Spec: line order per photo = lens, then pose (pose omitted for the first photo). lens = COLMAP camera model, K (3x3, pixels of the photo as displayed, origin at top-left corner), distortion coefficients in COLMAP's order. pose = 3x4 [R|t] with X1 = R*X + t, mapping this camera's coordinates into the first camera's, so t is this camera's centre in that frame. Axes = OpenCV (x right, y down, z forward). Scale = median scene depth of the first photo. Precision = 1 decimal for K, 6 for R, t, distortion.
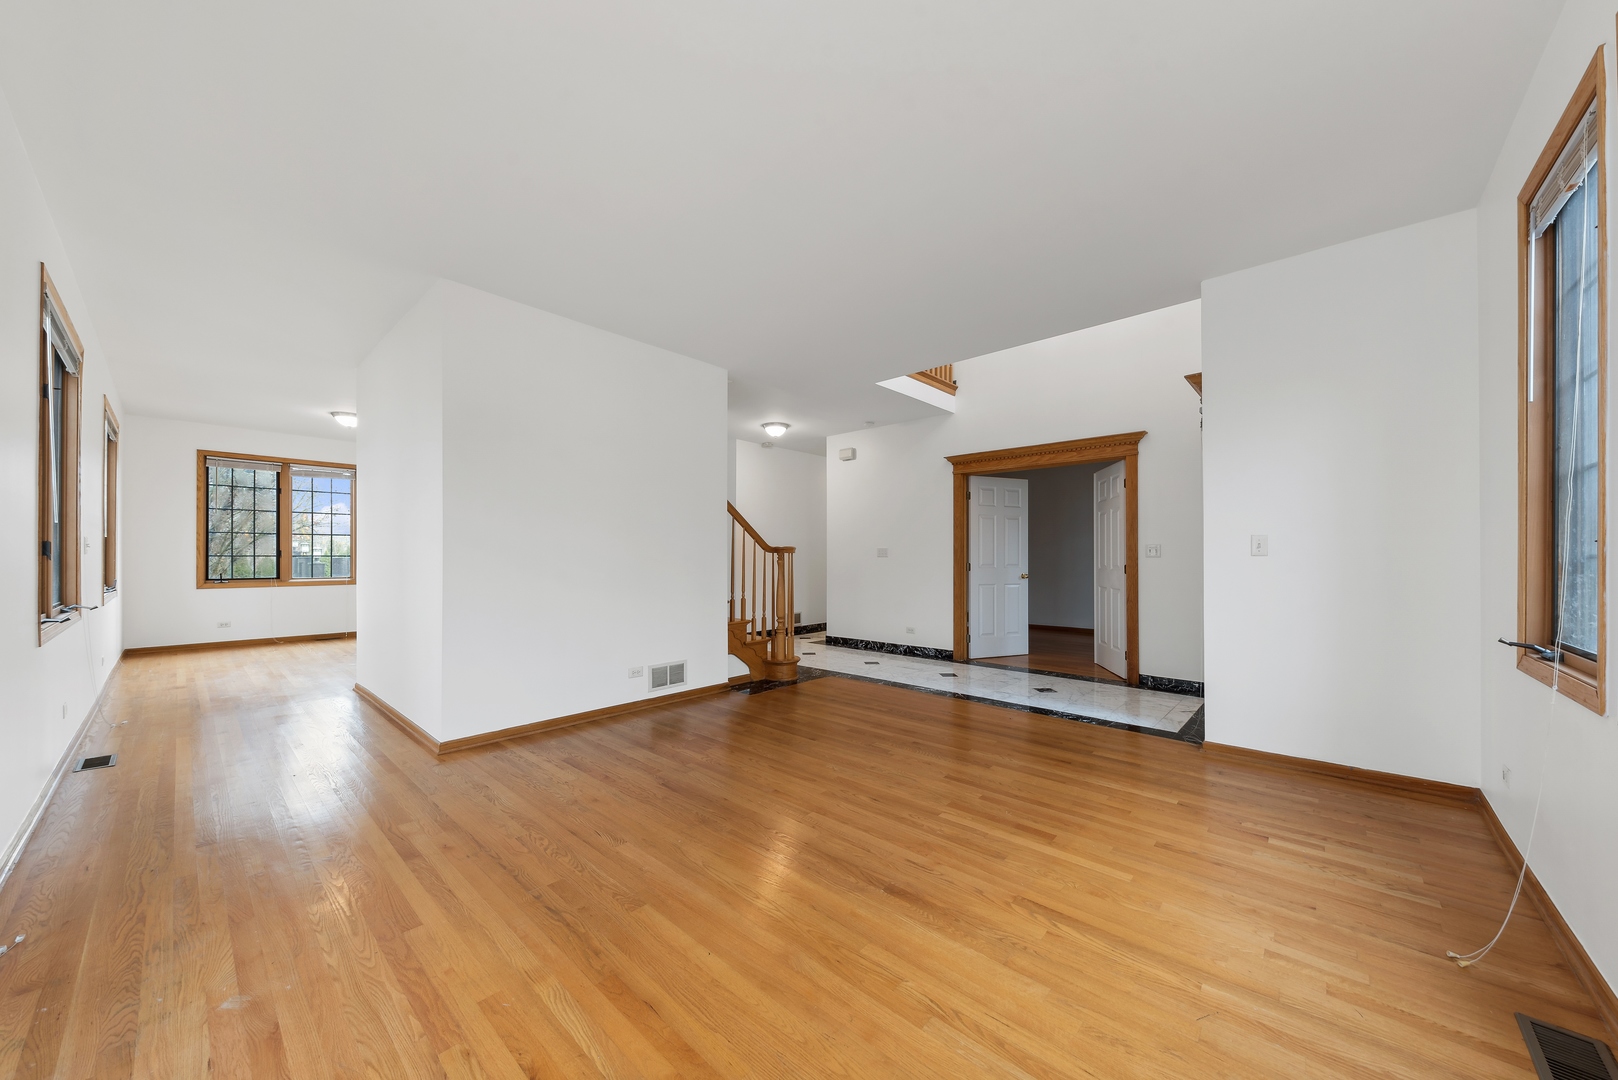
lens RADIAL K [[567.9, 0, 804.0], [0, 567.9, 549.8], [0, 0, 1]] dist [0.008580, -0.002059]
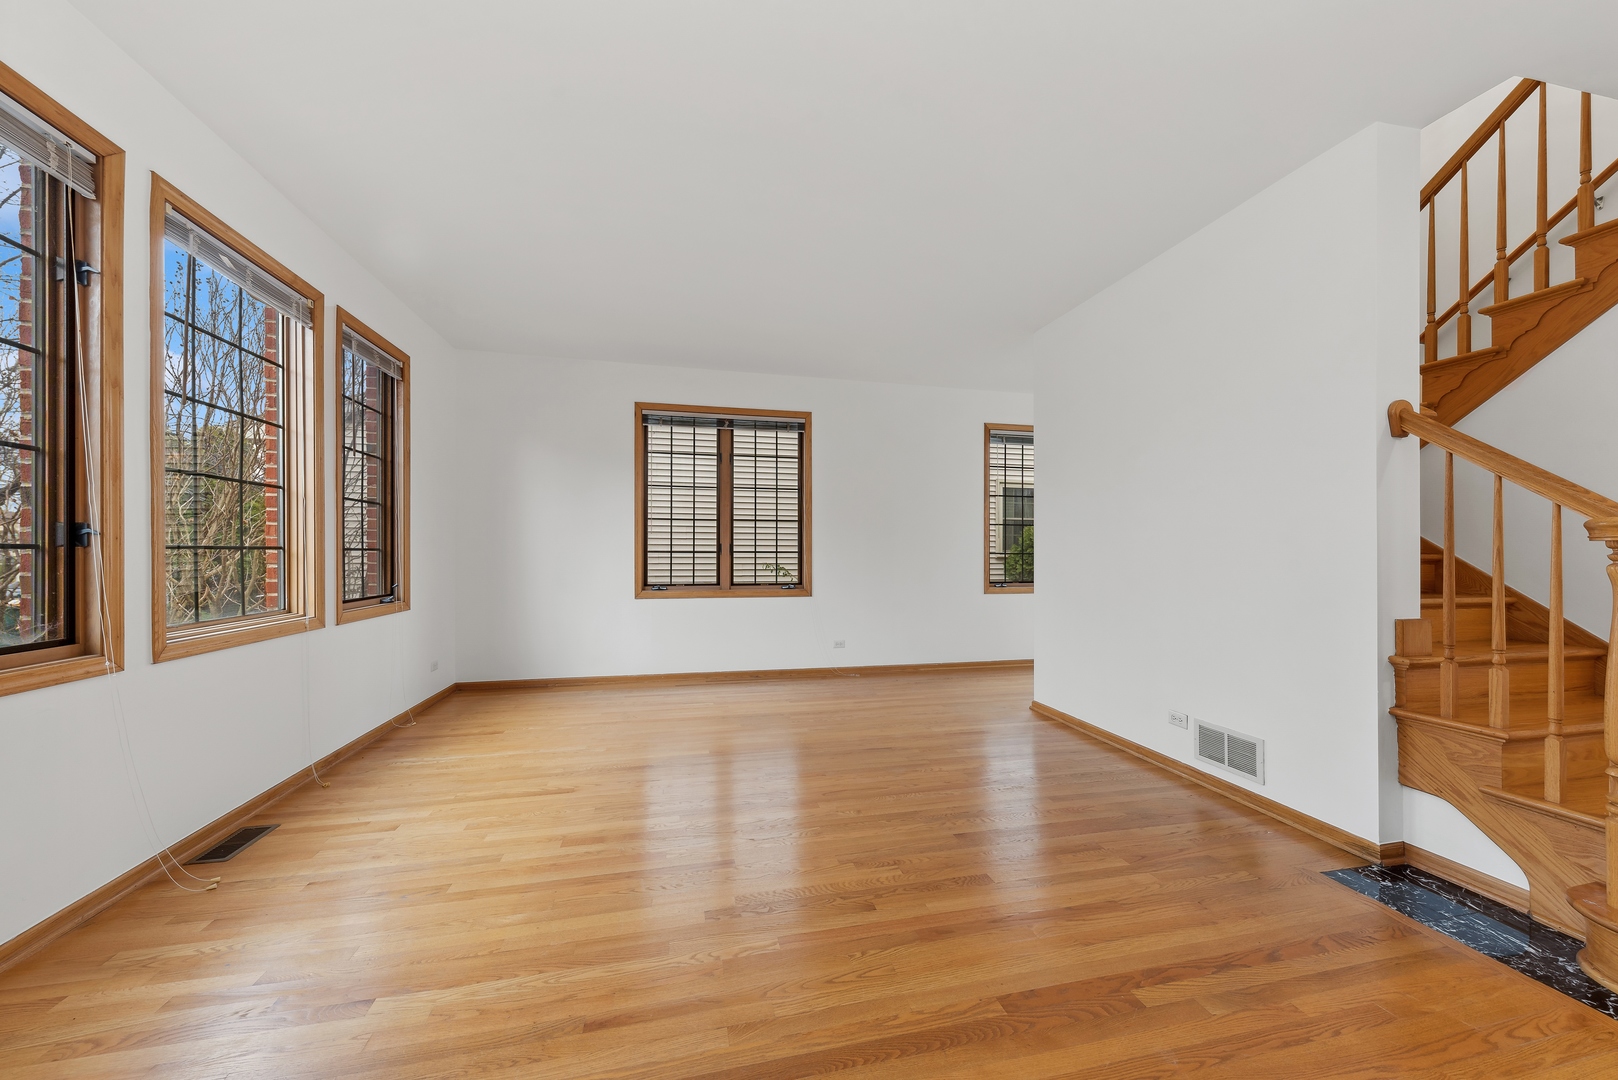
lens RADIAL K [[567.9, 0, 798.6], [0, 567.9, 551.6], [0, 0, 1]] dist [0.008580, -0.002059]
pose [[-0.585838, -0.006453, -0.810402, 0.566477], [0.004016, 0.999933, -0.010865, 0.018181], [0.810418, -0.009619, -0.585773, 1.084724]]
